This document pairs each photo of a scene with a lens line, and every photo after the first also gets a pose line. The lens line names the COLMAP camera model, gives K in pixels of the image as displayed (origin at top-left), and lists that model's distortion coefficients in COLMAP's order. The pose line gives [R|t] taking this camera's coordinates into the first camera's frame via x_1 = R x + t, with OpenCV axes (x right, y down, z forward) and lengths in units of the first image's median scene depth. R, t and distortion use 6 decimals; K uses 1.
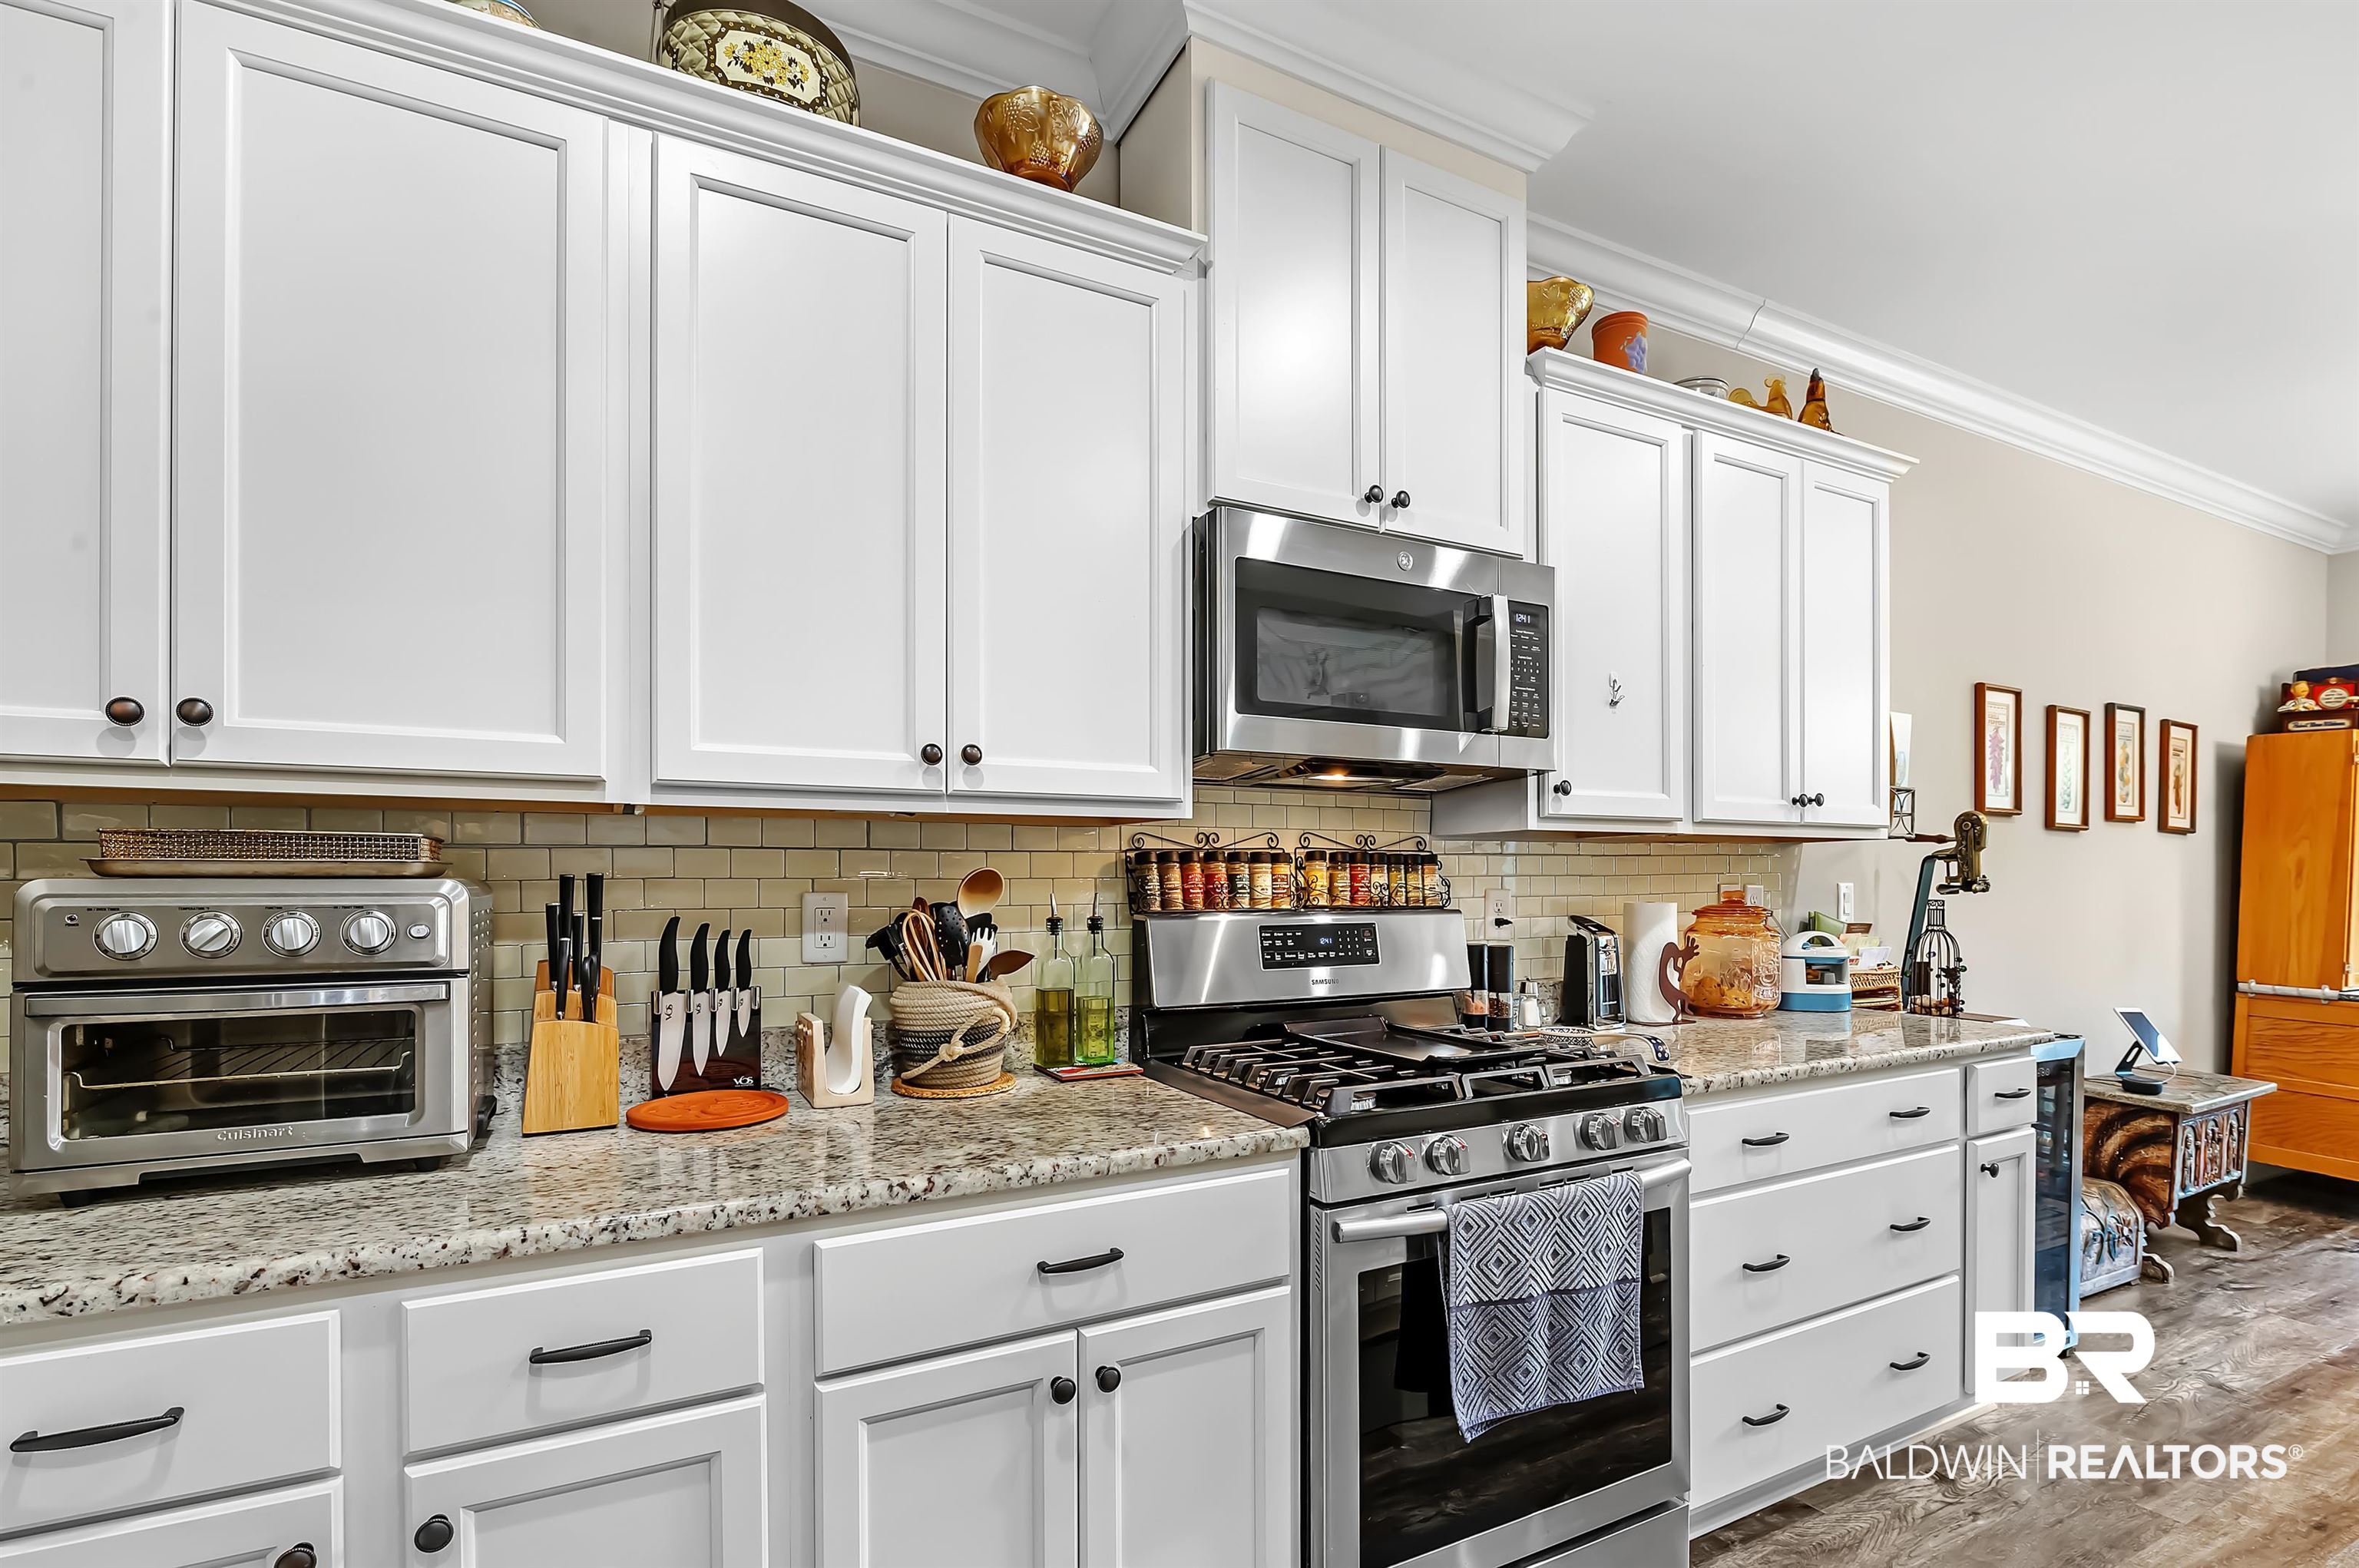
lens RADIAL K [[1090.9, 0, 1185.8], [0, 1090.9, 882.1], [0, 0, 1]] dist [0.004046, 0.000934]
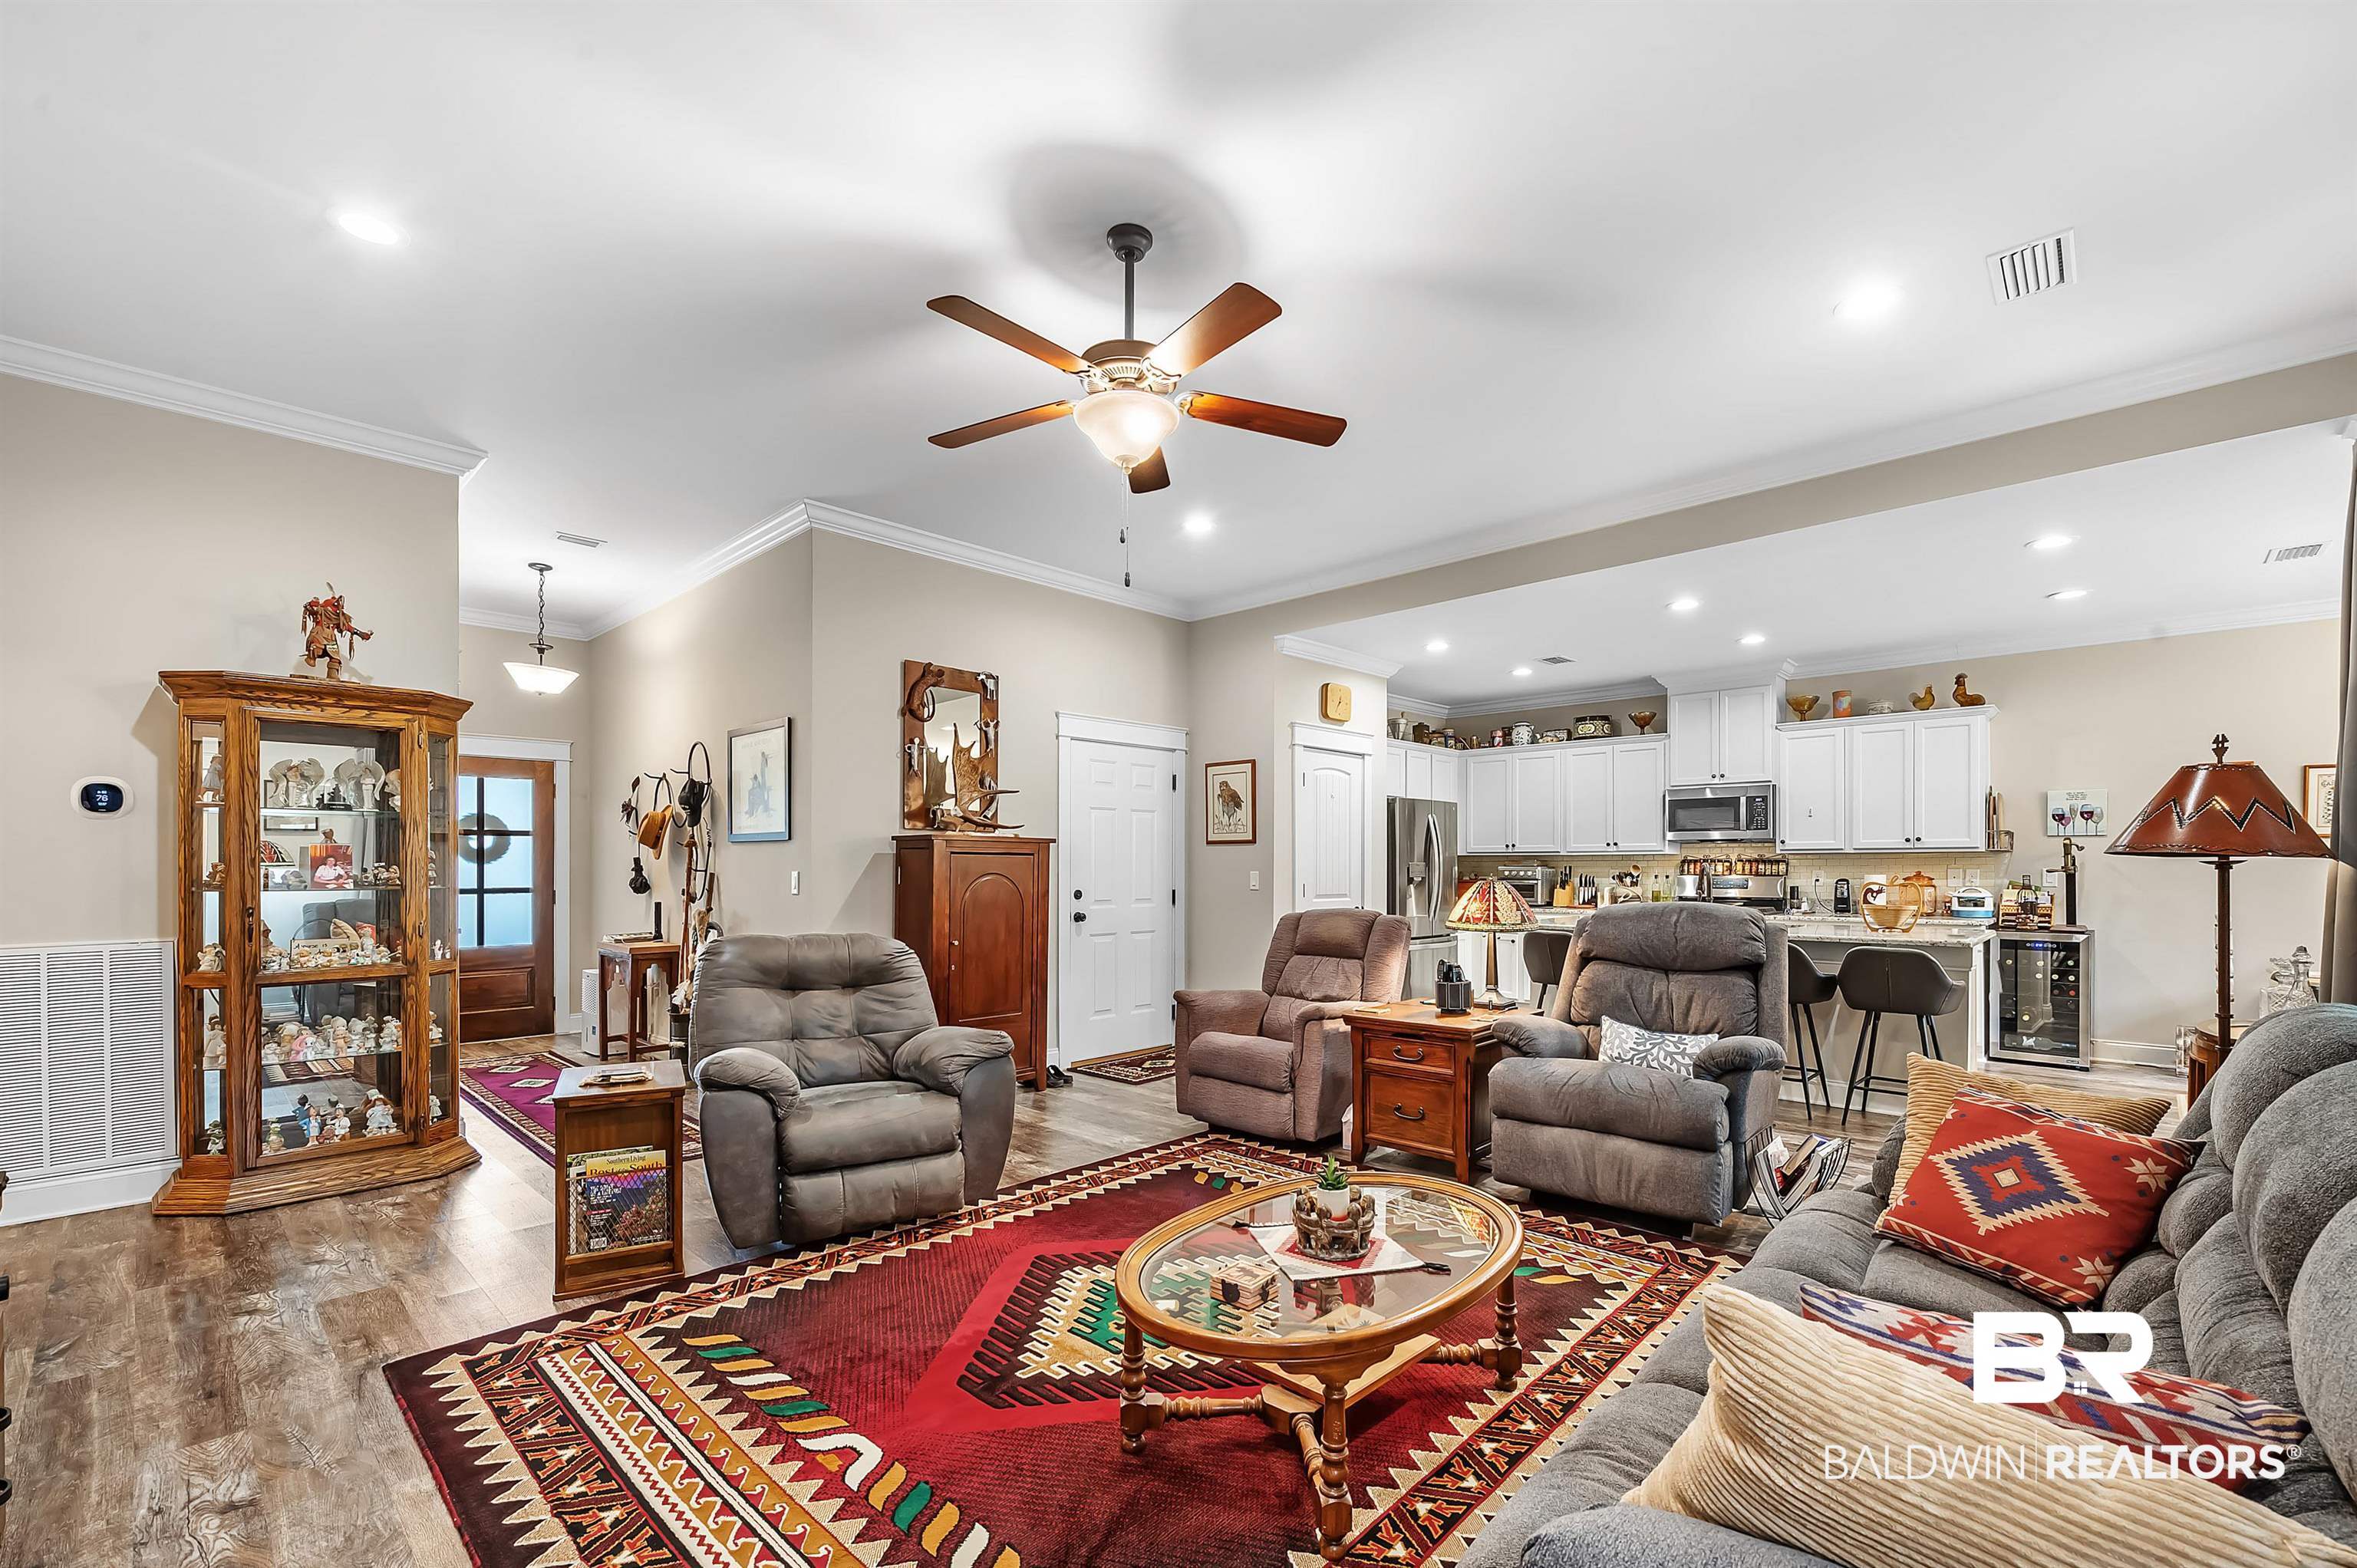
lens RADIAL K [[998.5, 0, 1188.7], [0, 998.5, 865.1], [0, 0, 1]] dist [-0.003201, -0.000516]
pose [[0.315422, -0.001287, -0.948951, 3.548952], [-0.003020, 0.999993, -0.002360, 0.006825], [0.948947, 0.003611, 0.315416, -2.392560]]
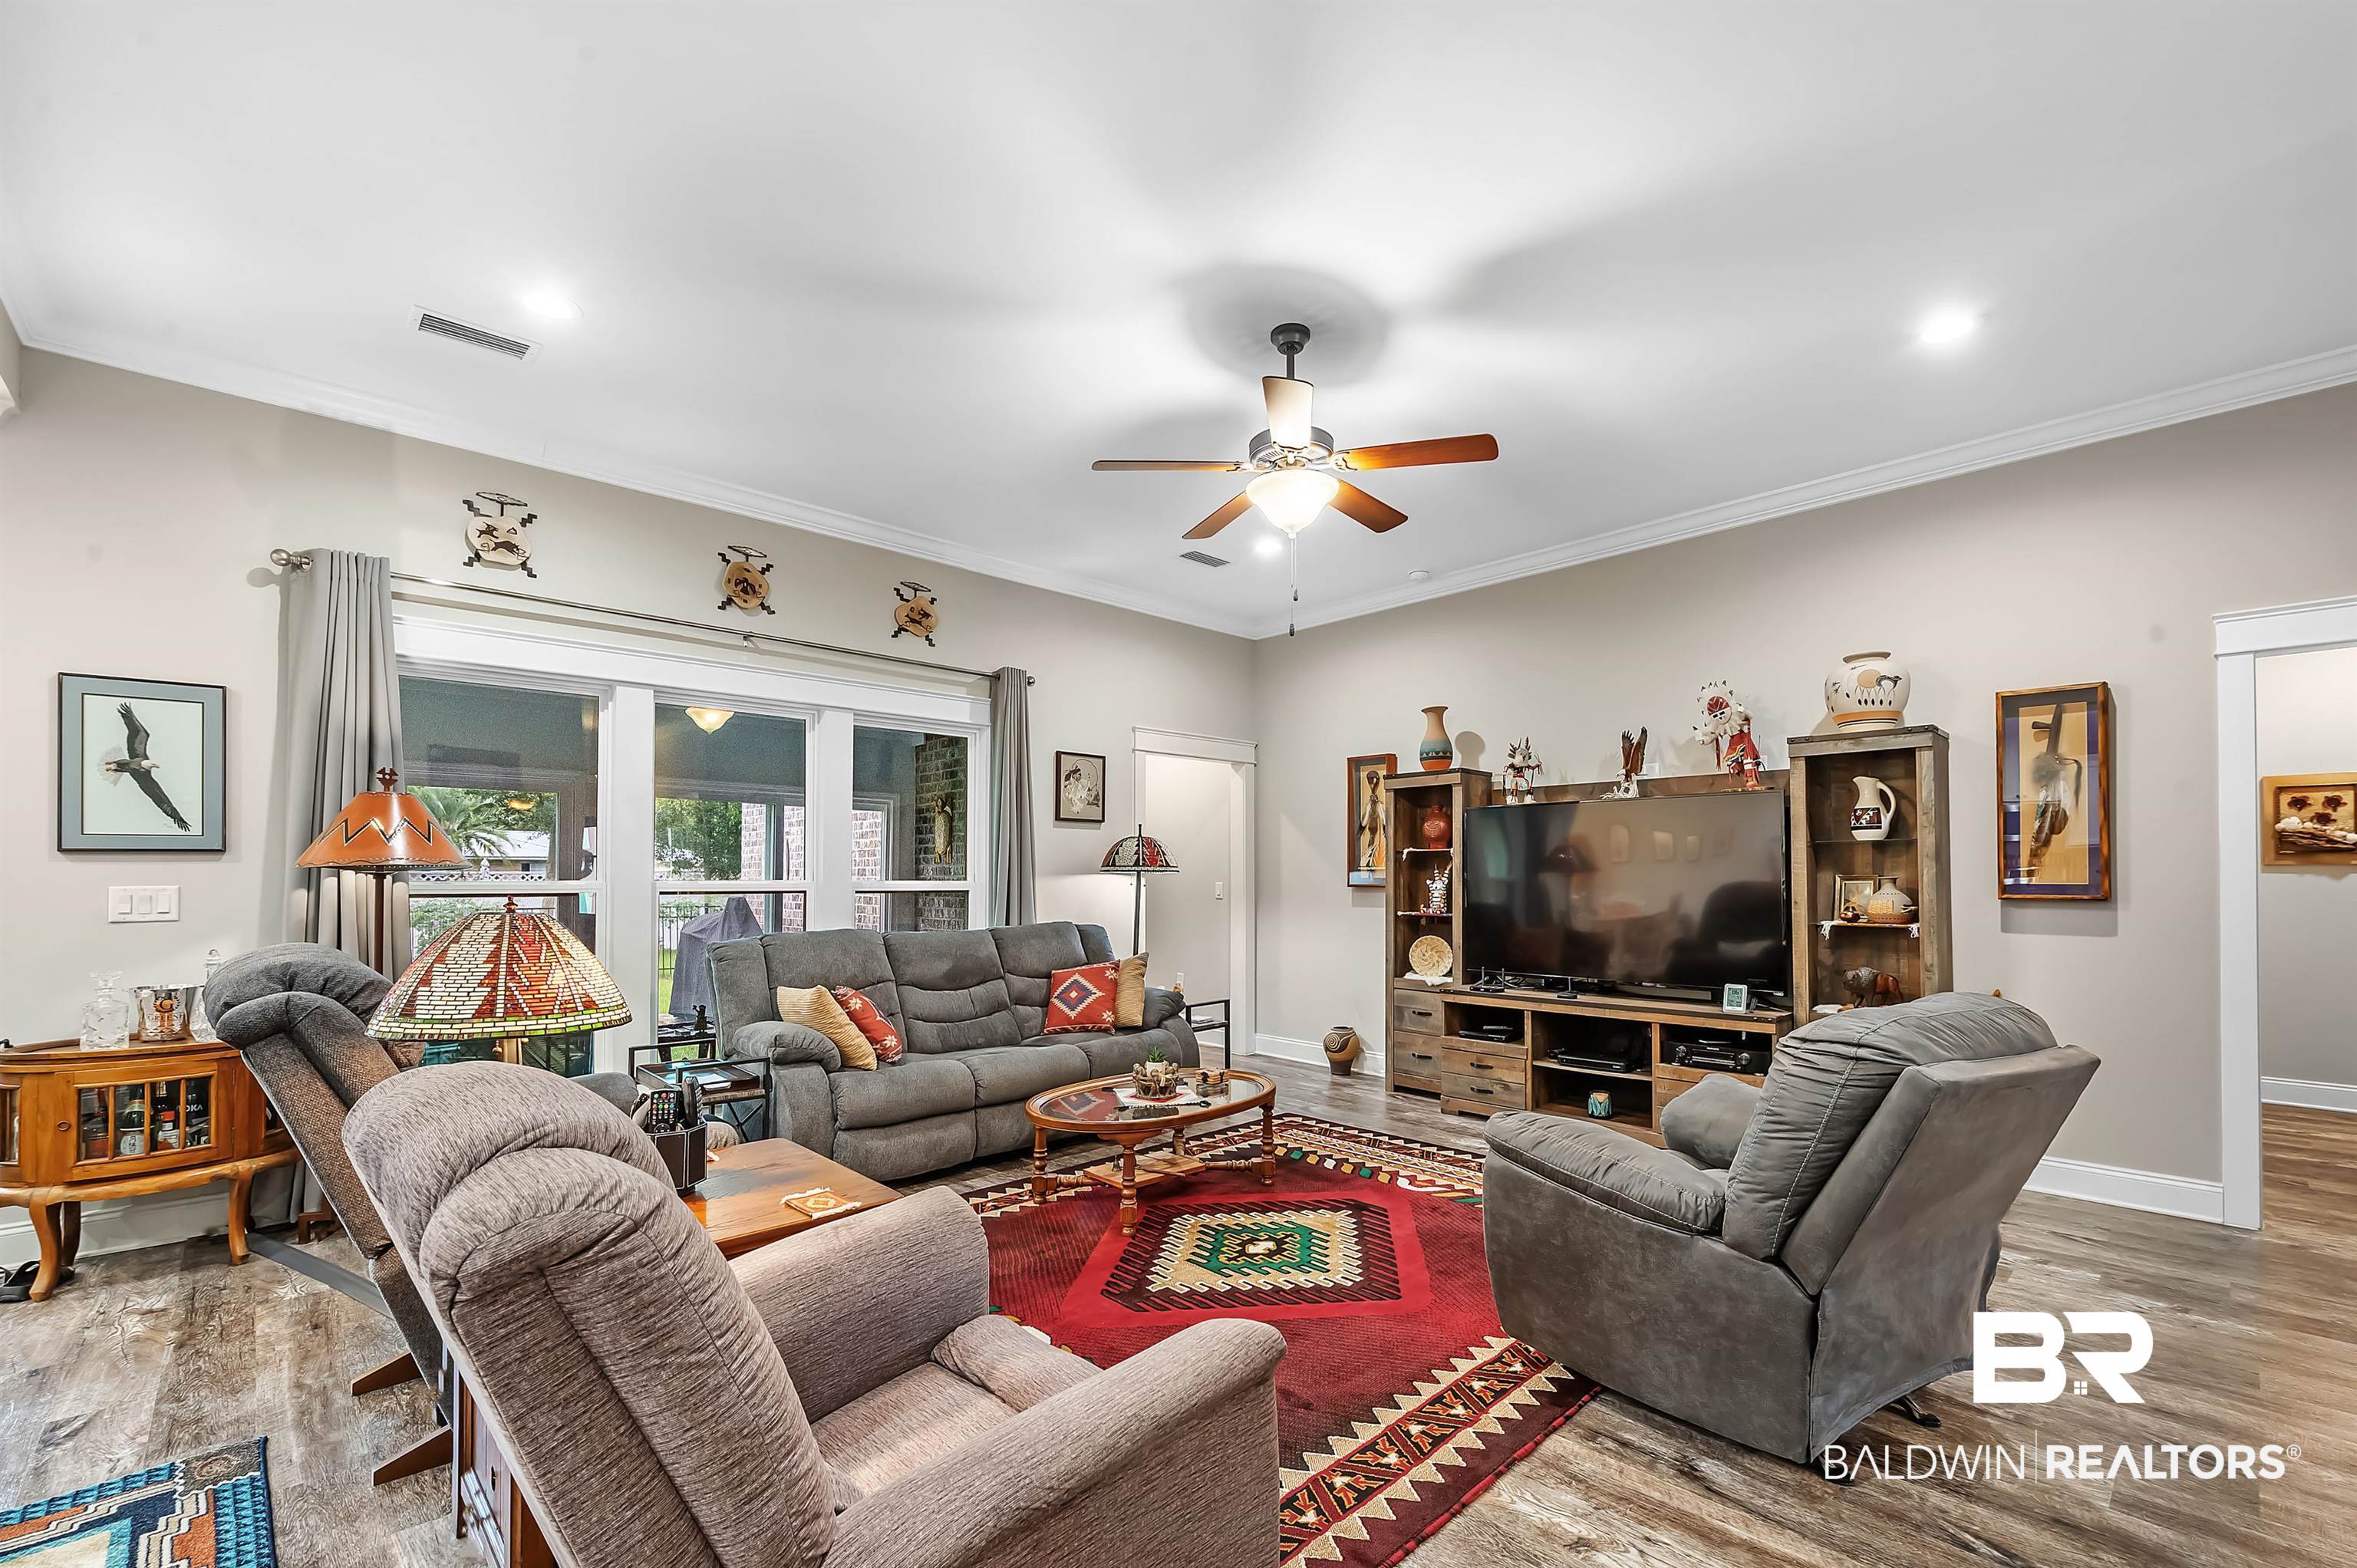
lens RADIAL K [[998.5, 0, 1199.8], [0, 998.5, 862.1], [0, 0, 1]] dist [-0.003201, -0.000516]
pose [[-0.273710, 0.012184, 0.961735, 0.220307], [0.000469, 0.999921, -0.012534, -0.001883], [-0.961812, -0.002979, -0.273694, -1.296388]]
